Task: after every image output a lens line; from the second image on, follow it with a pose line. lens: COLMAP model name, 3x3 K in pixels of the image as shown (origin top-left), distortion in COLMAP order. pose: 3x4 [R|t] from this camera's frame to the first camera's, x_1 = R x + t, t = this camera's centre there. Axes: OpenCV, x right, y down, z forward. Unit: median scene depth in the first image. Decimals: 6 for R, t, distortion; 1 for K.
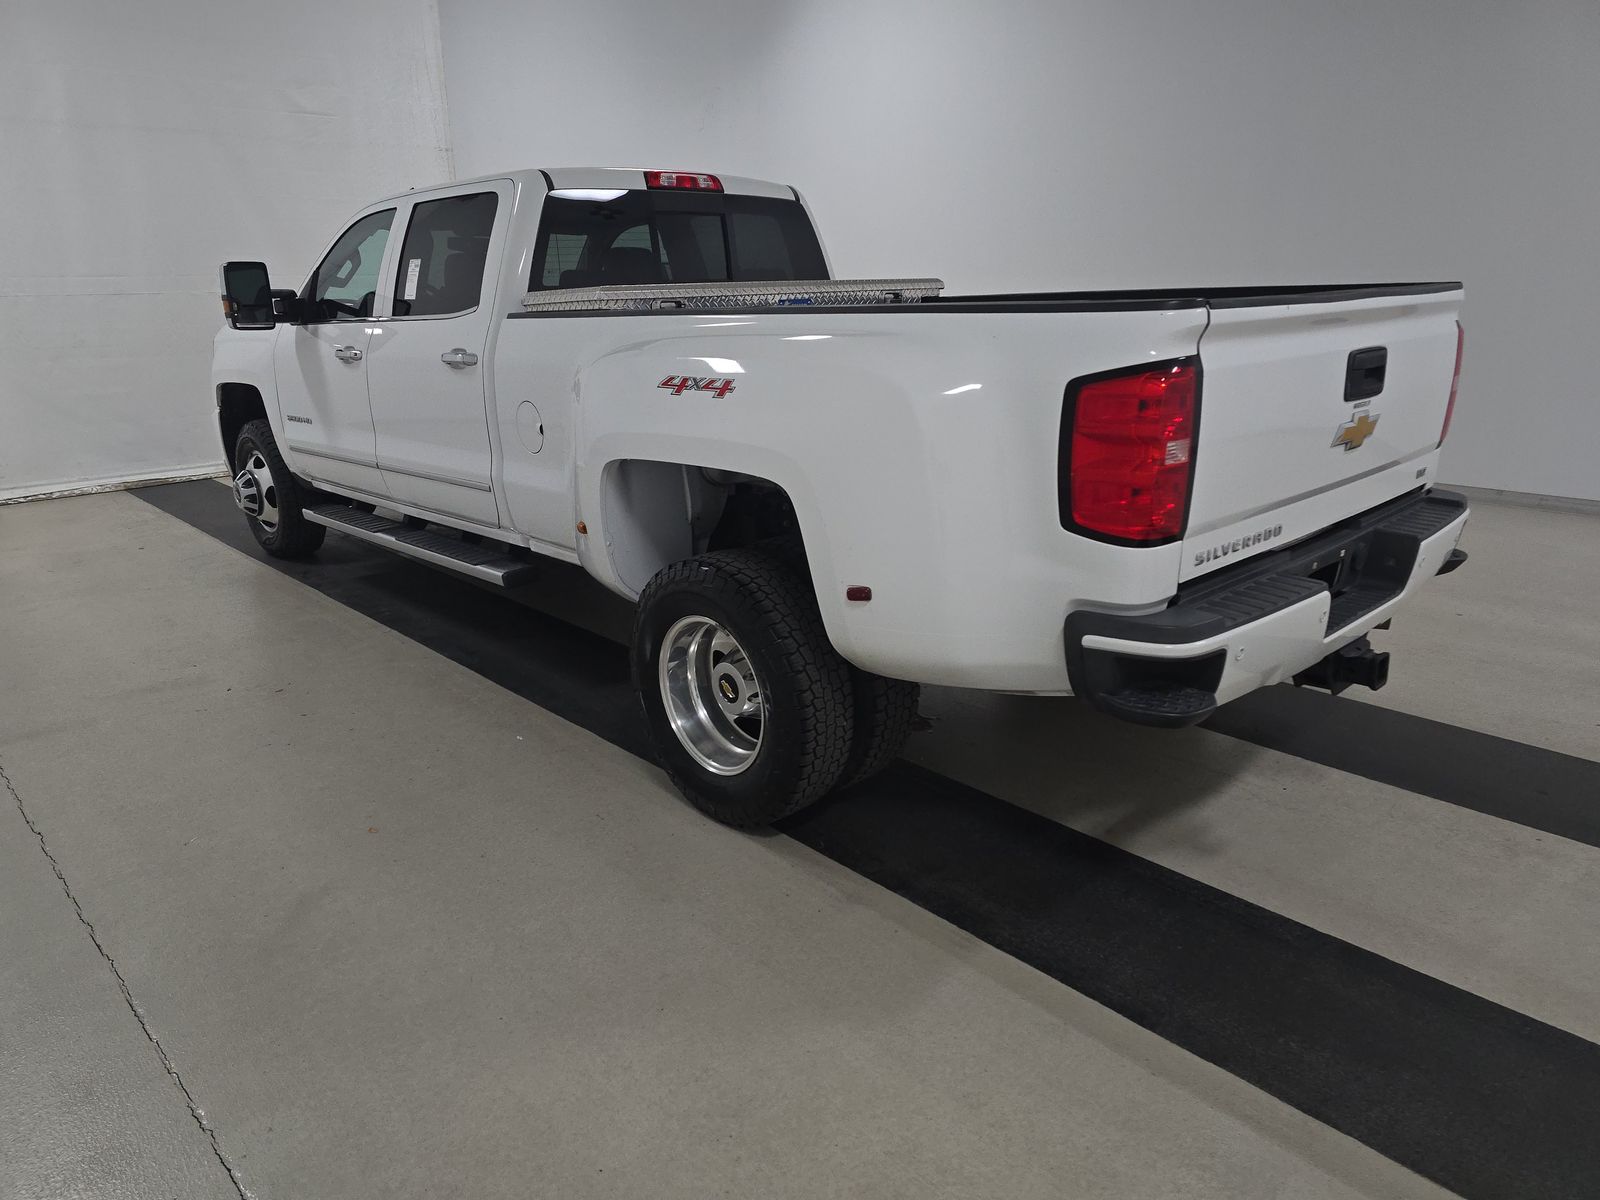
lens RADIAL K [[1058.9, 0, 802.1], [0, 1058.9, 585.1], [0, 0, 1]] dist [0.055396, -0.001523]
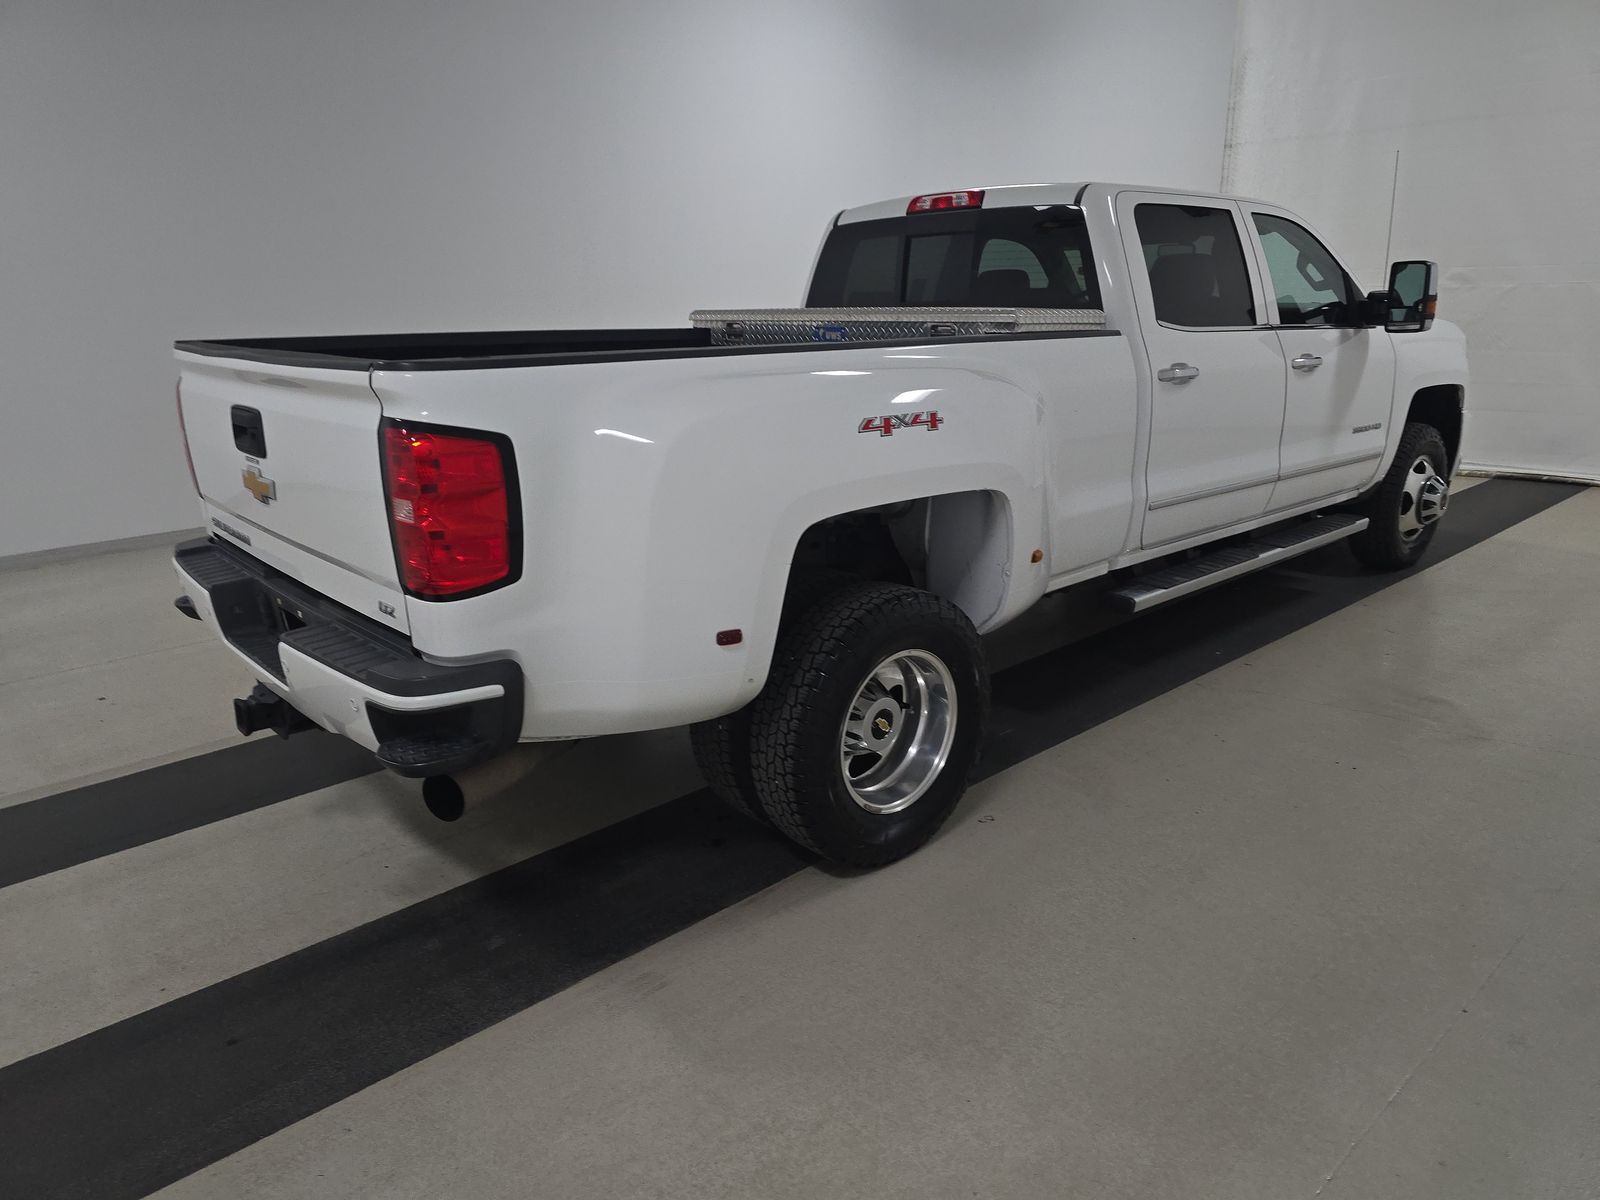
lens RADIAL K [[1058.9, 0, 805.9], [0, 1058.9, 599.8], [0, 0, 1]] dist [0.055396, -0.001523]
pose [[-0.033559, 0.296130, -0.954558, 0.928556], [-0.255149, 0.920909, 0.294661, -0.294454], [0.966319, 0.253443, 0.044653, 0.914288]]
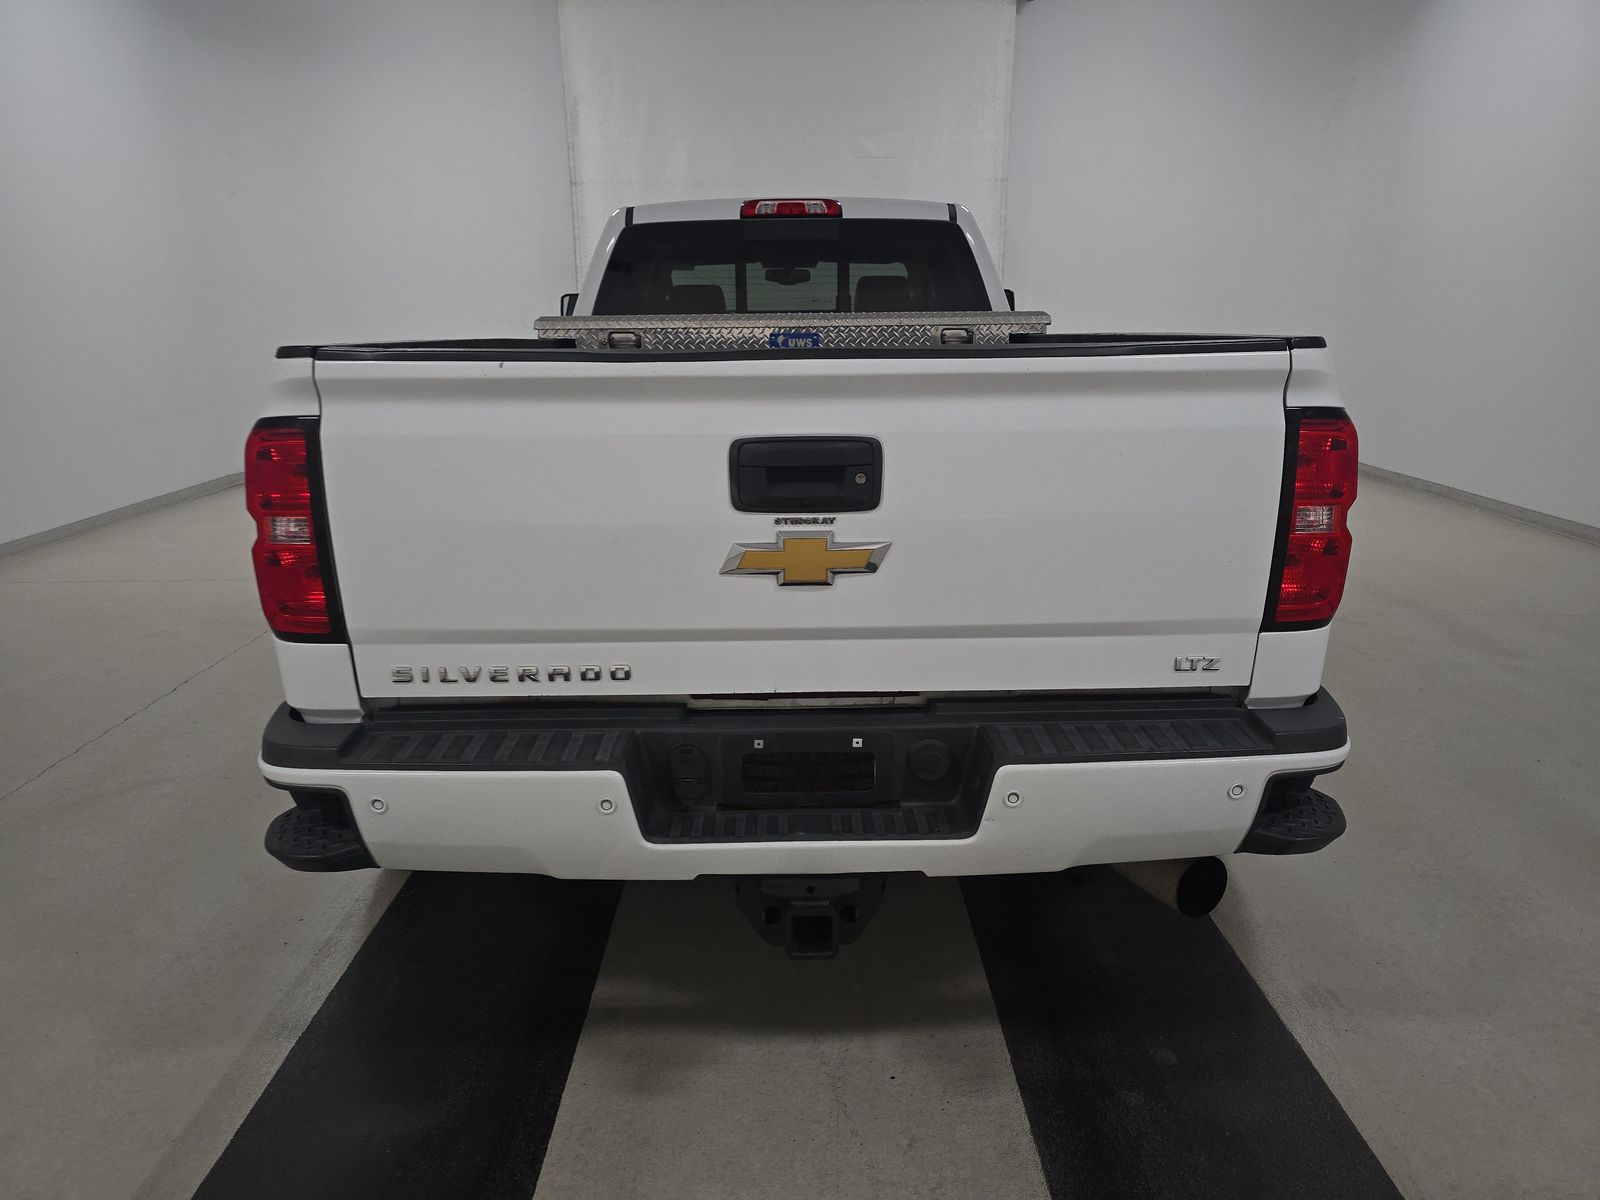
lens RADIAL K [[1058.9, 0, 806.8], [0, 1058.9, 605.9], [0, 0, 1]] dist [0.055396, -0.001523]
pose [[0.731458, 0.188393, -0.655345, 0.579349], [-0.190401, 0.979279, 0.069000, -0.099261], [0.654764, 0.074308, 0.752171, 0.320337]]
